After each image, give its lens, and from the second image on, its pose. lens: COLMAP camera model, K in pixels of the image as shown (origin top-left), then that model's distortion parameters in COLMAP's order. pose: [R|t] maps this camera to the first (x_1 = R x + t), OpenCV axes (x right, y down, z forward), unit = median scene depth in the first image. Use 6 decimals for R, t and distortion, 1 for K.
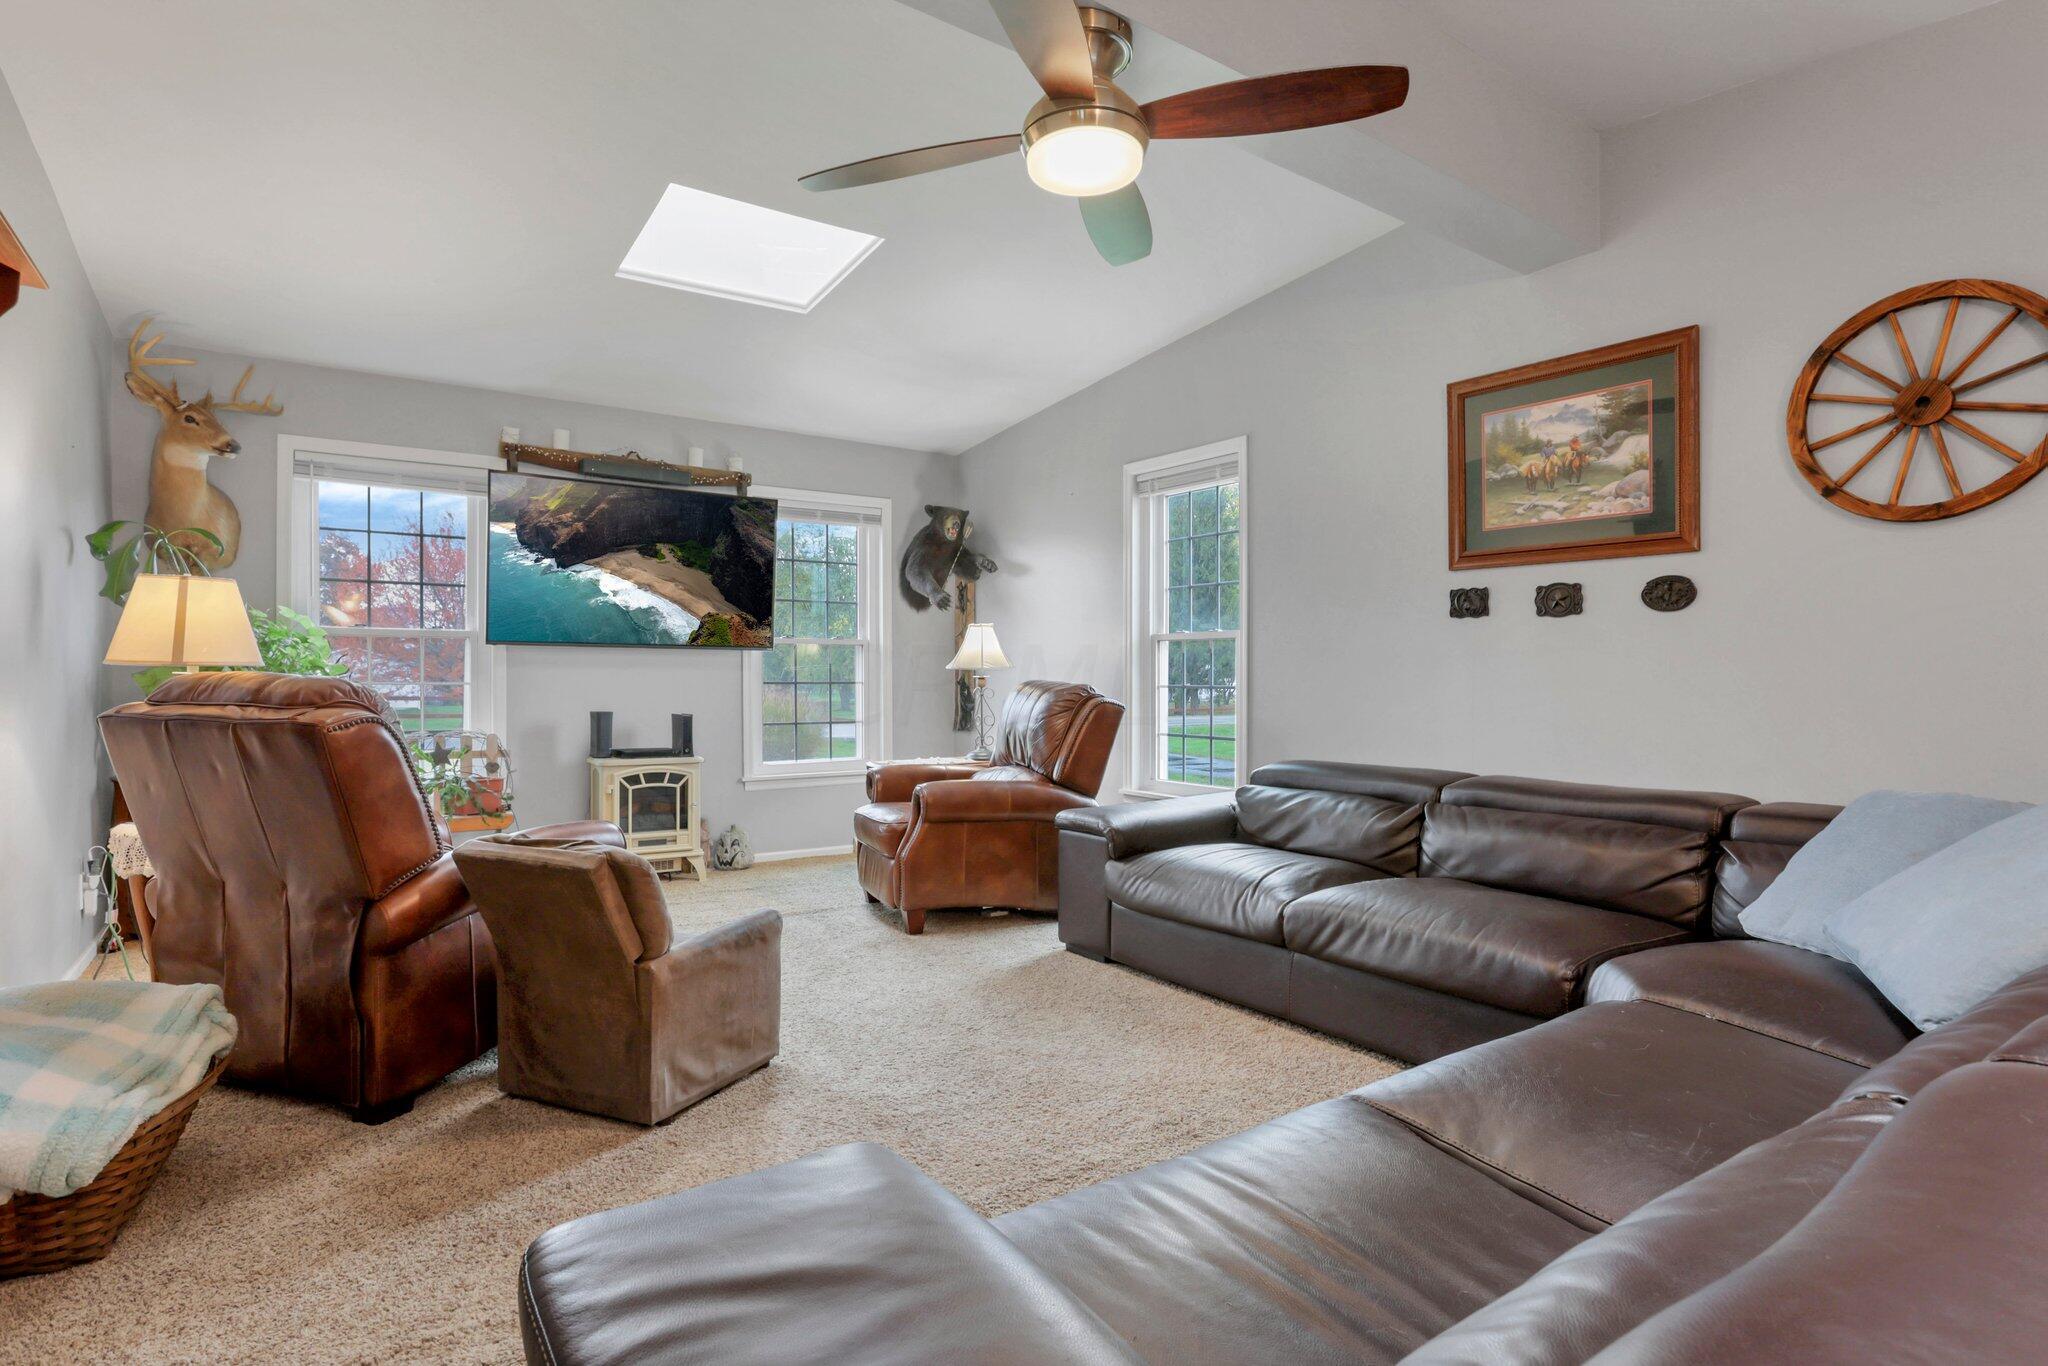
lens RADIAL K [[1003.6, 0, 1024.0], [0, 1003.6, 683.0], [0, 0, 1]] dist [0.001349, 0.000365]
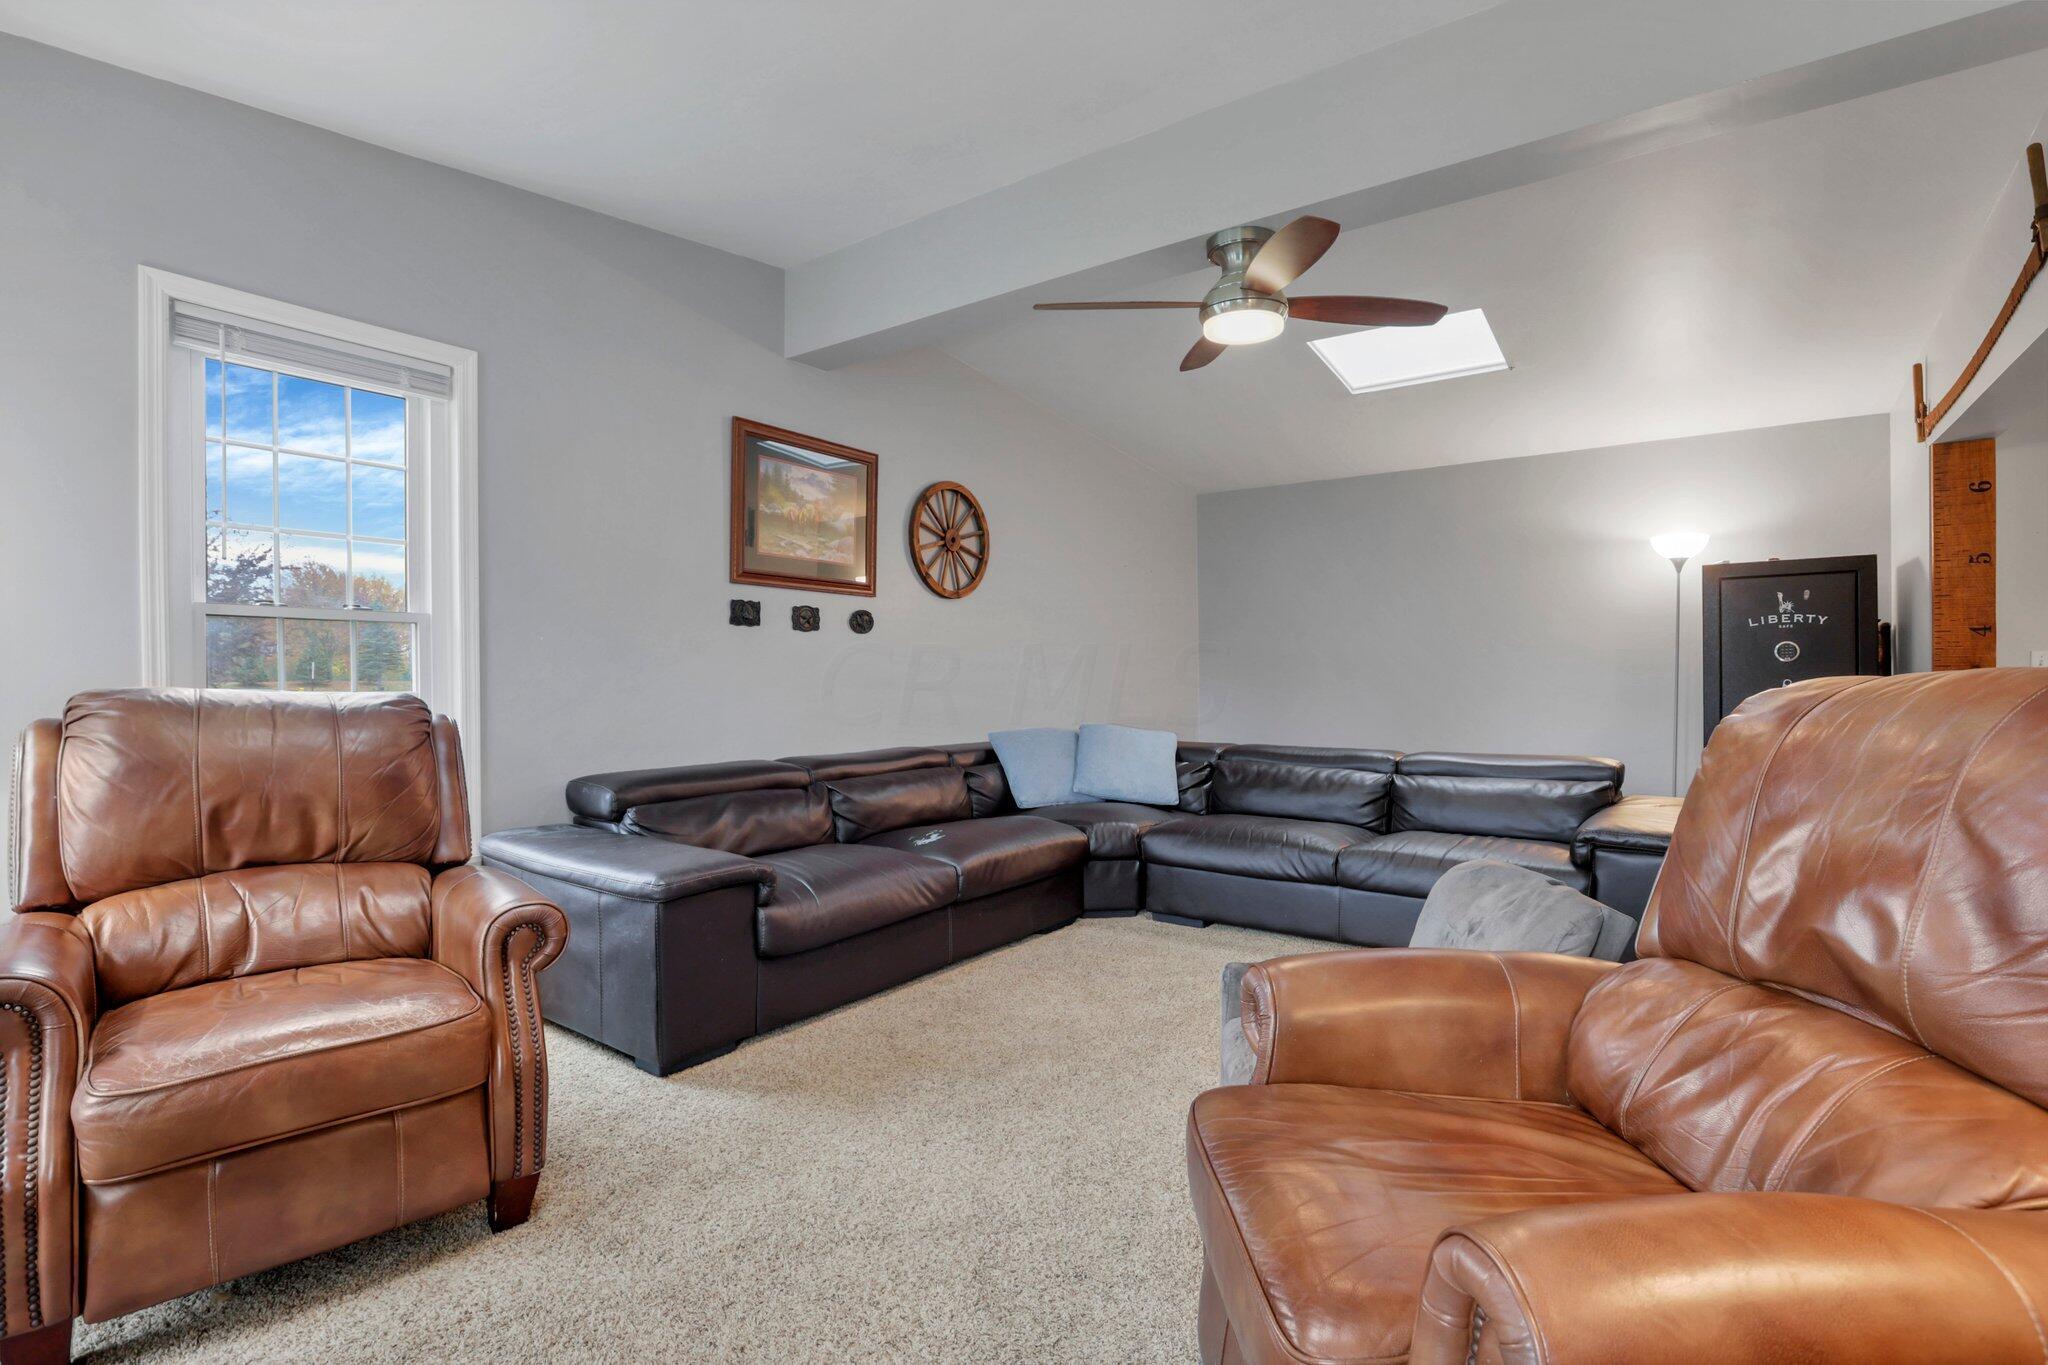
lens RADIAL K [[948.4, 0, 1024.0], [0, 948.4, 682.5], [0, 0, 1]] dist [-0.017360, 0.000092]
pose [[-0.291809, -0.013184, 0.956386, -0.732881], [0.005411, 0.999866, 0.015434, -0.016479], [-0.956461, 0.009679, -0.291699, 1.076327]]
